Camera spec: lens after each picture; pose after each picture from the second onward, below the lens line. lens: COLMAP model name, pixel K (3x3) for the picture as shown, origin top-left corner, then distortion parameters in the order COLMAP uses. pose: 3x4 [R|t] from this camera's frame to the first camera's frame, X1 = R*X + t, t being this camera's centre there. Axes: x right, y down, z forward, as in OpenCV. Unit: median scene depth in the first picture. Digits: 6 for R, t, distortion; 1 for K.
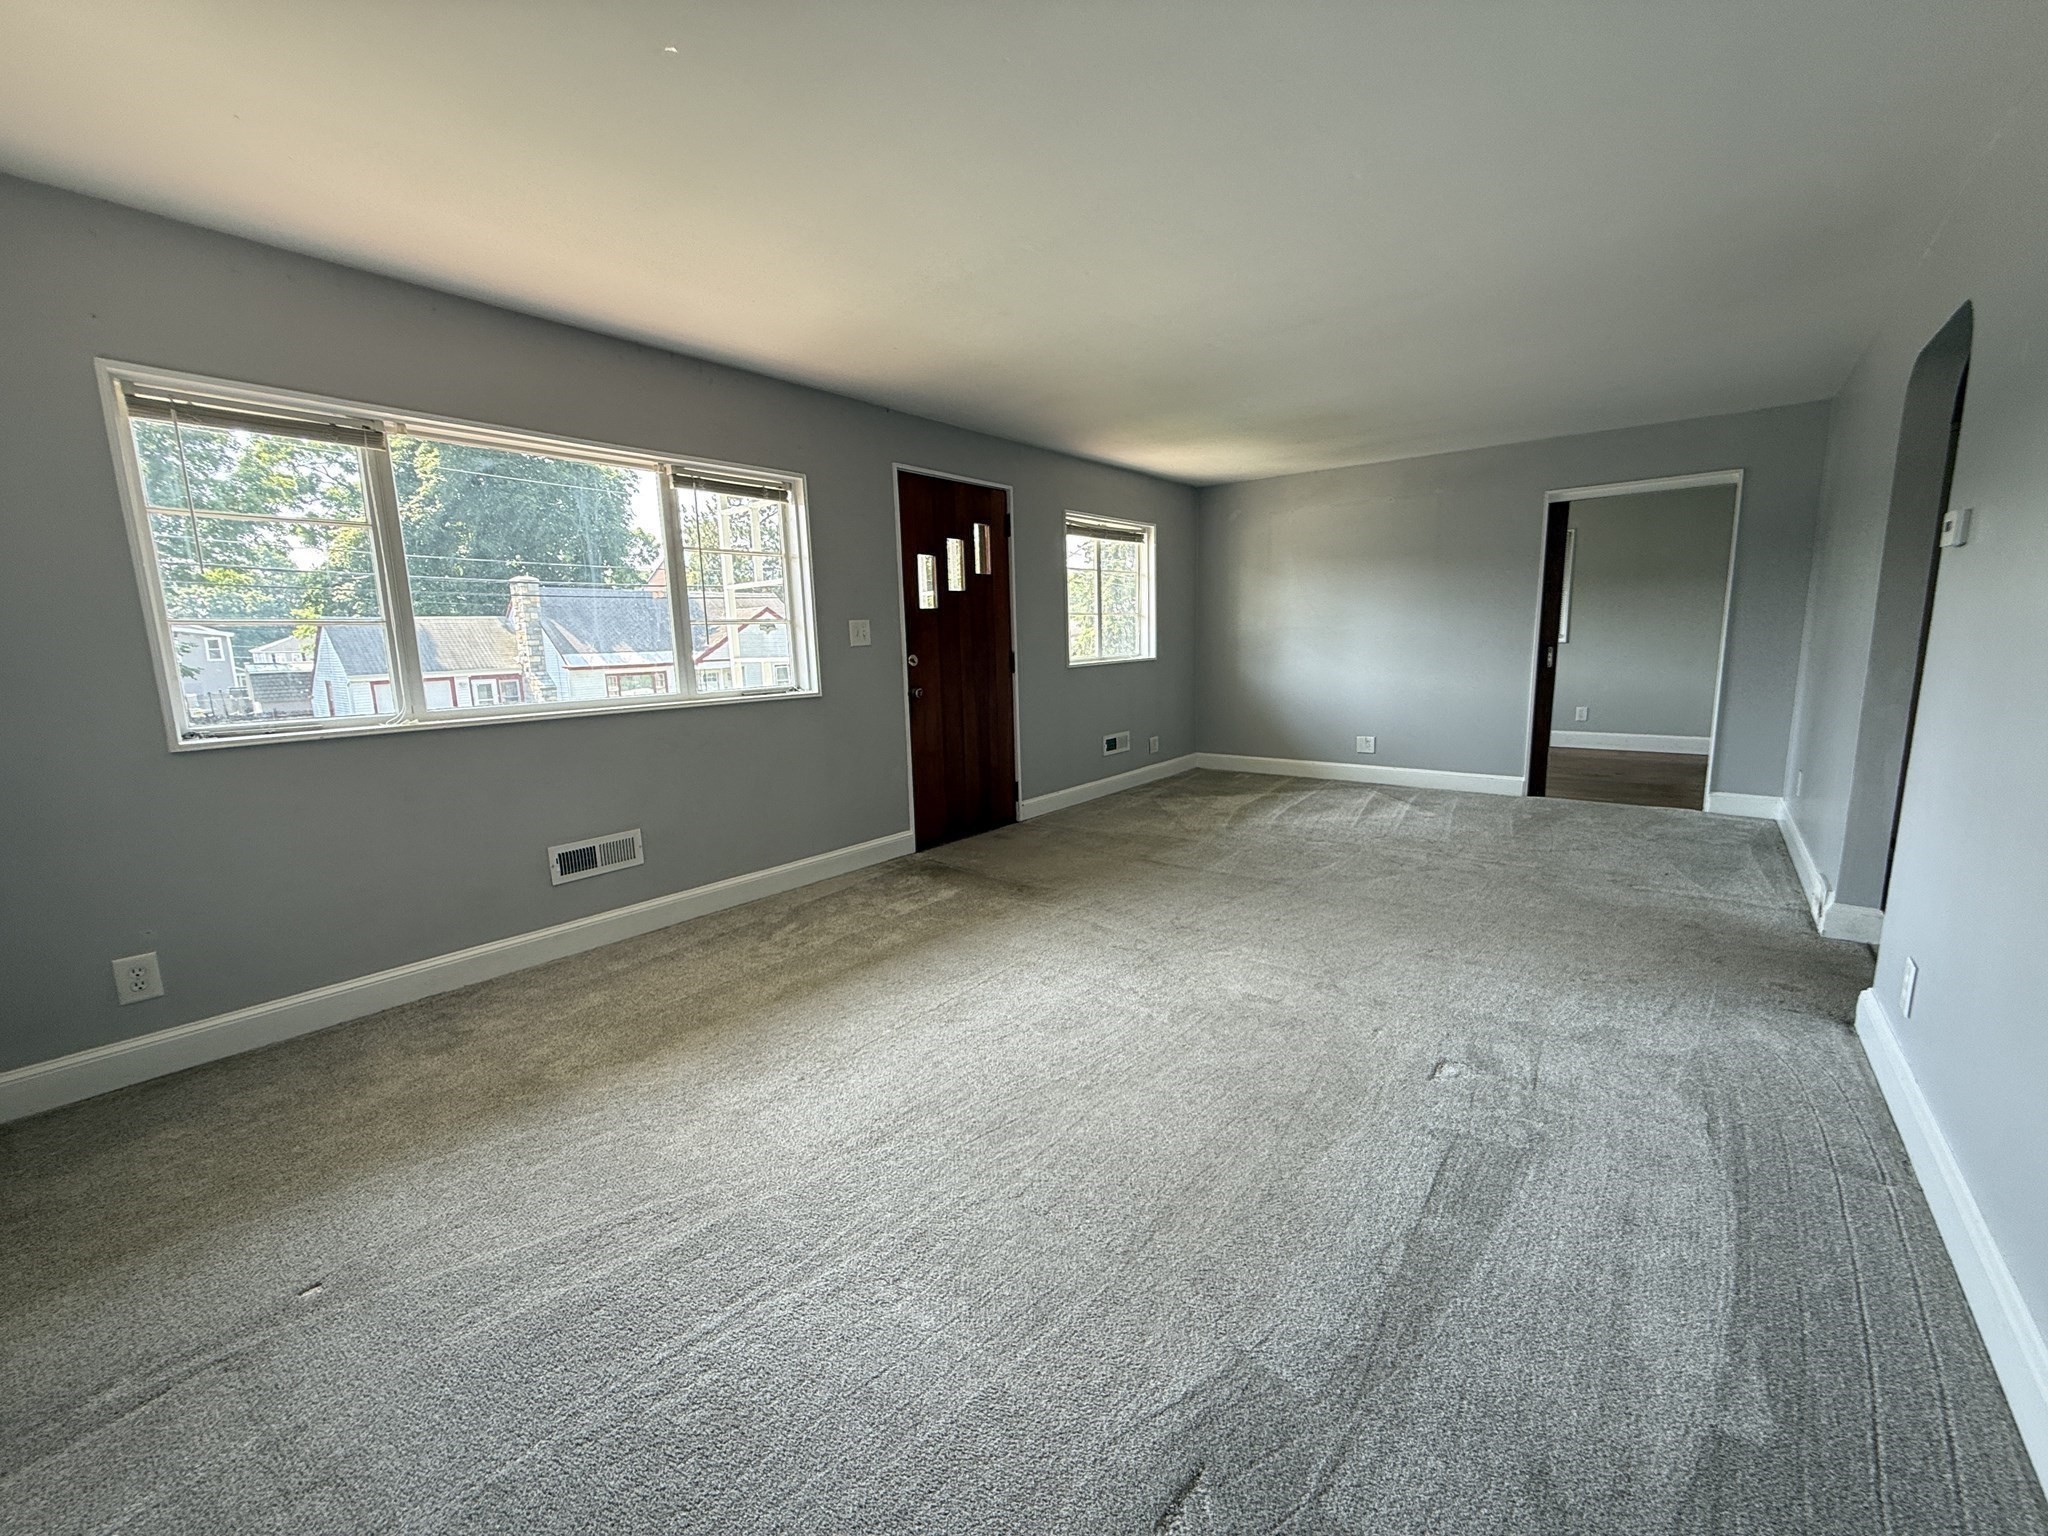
lens RADIAL K [[819.1, 0, 1021.1], [0, 819.1, 767.8], [0, 0, 1]] dist [-0.001455, 0.000055]
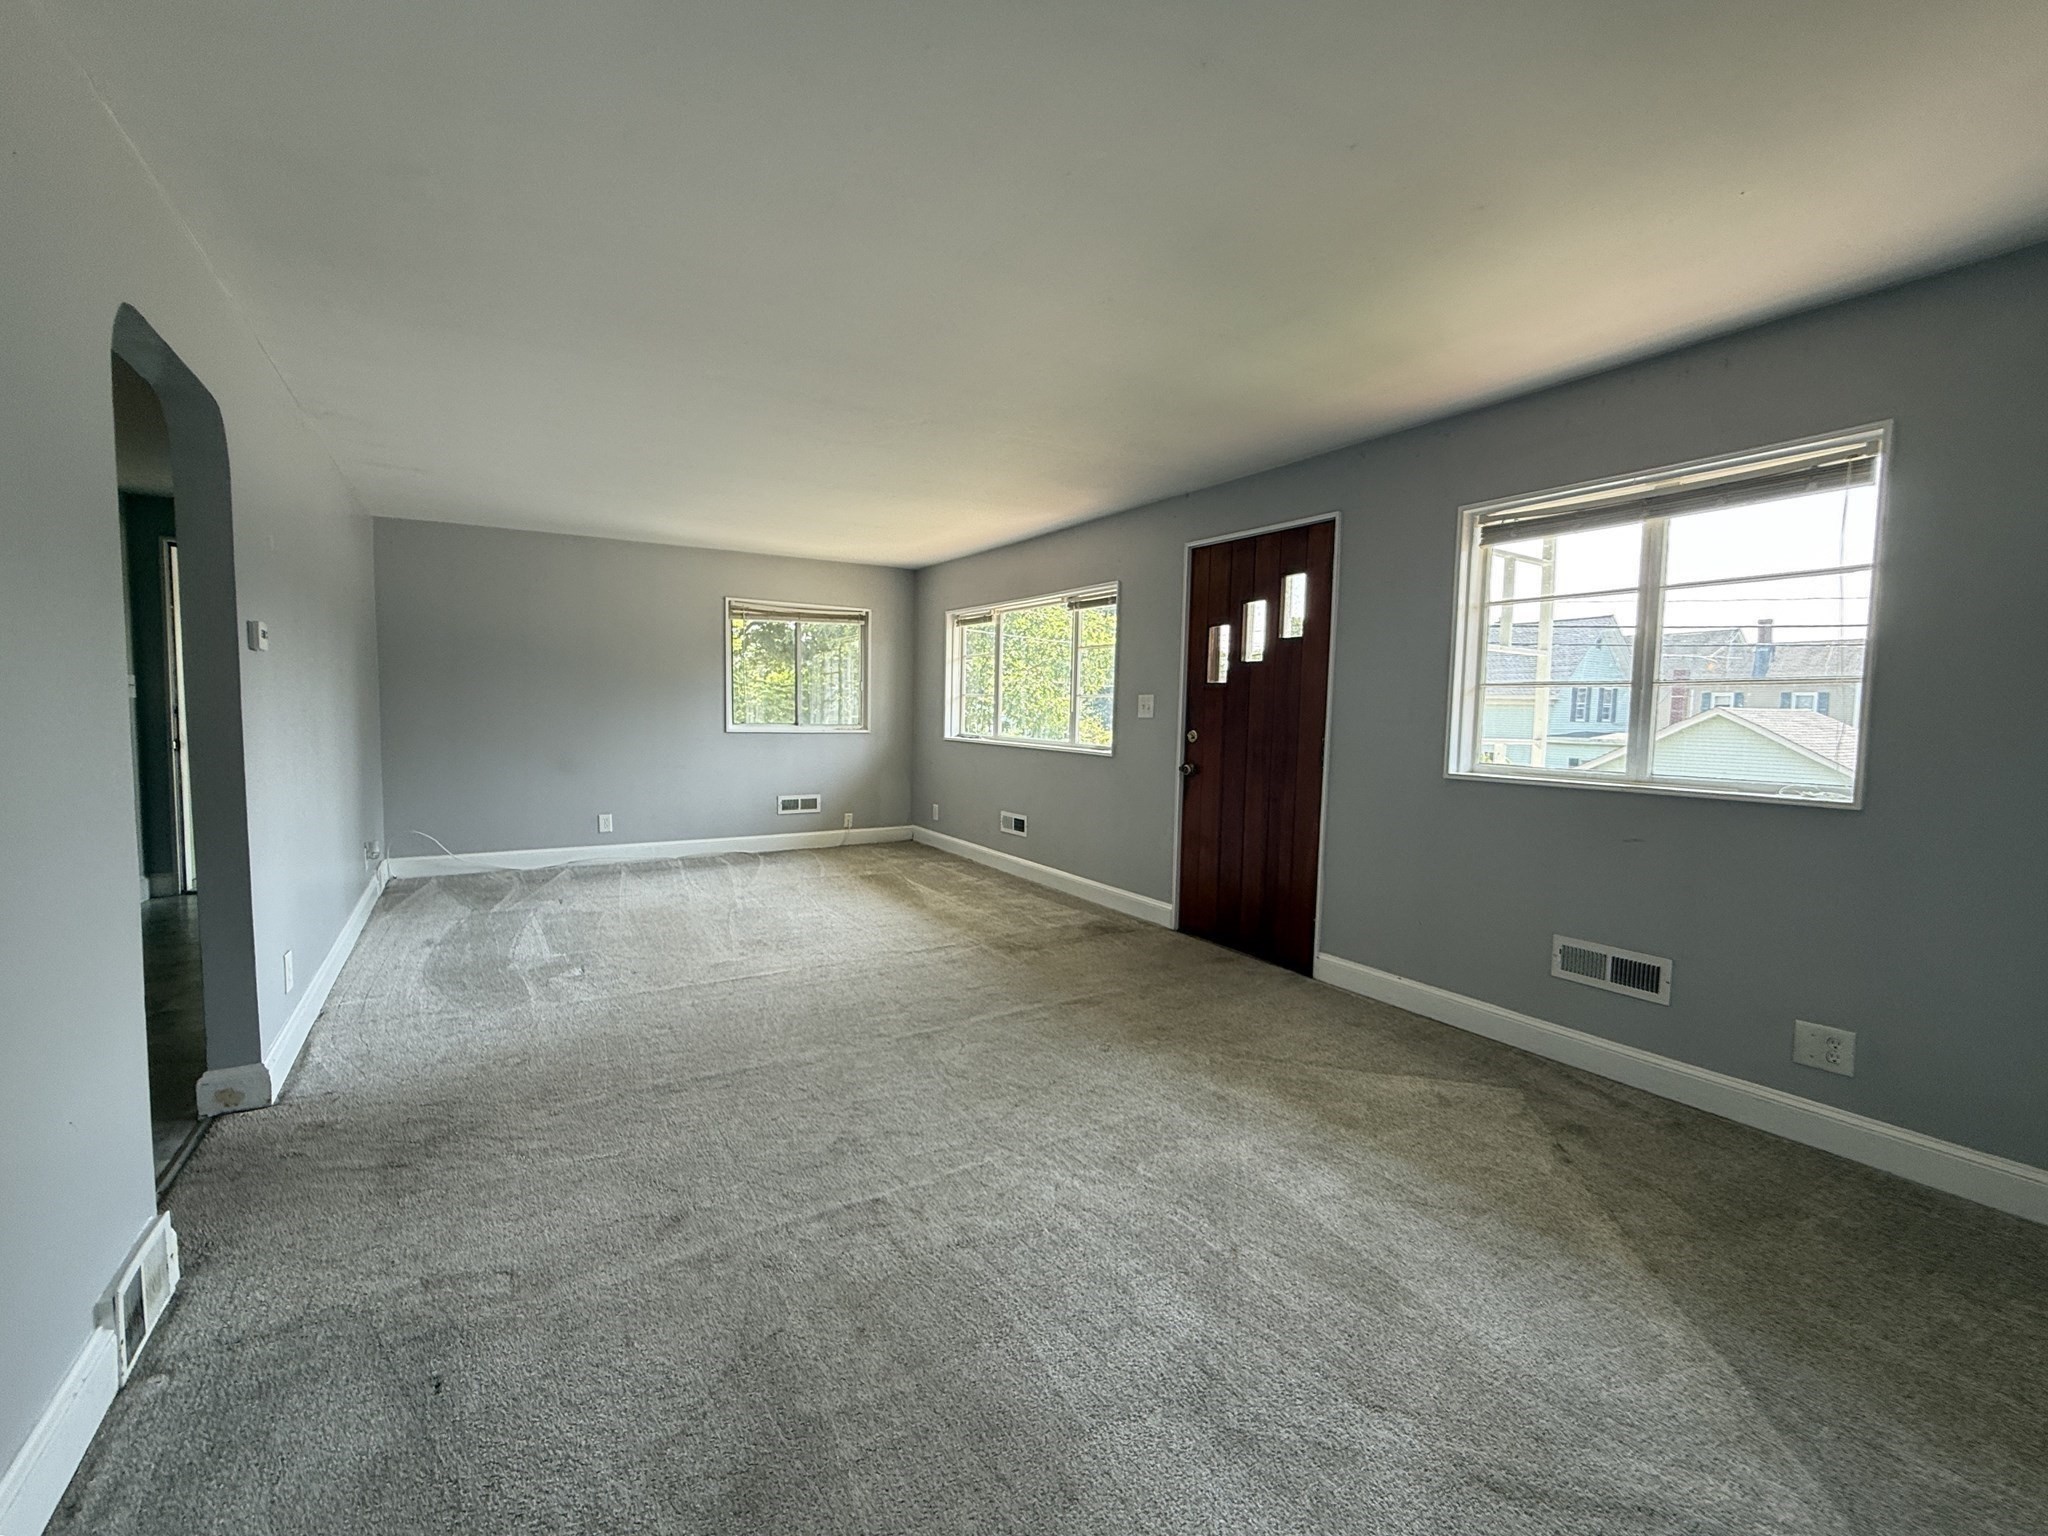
lens RADIAL K [[819.1, 0, 1019.6], [0, 819.1, 764.6], [0, 0, 1]] dist [-0.001455, 0.000055]
pose [[-0.307984, 0.095349, -0.946601, 0.815585], [-0.152845, 0.977083, 0.148149, -0.201817], [0.939034, 0.190311, -0.286353, 1.045343]]
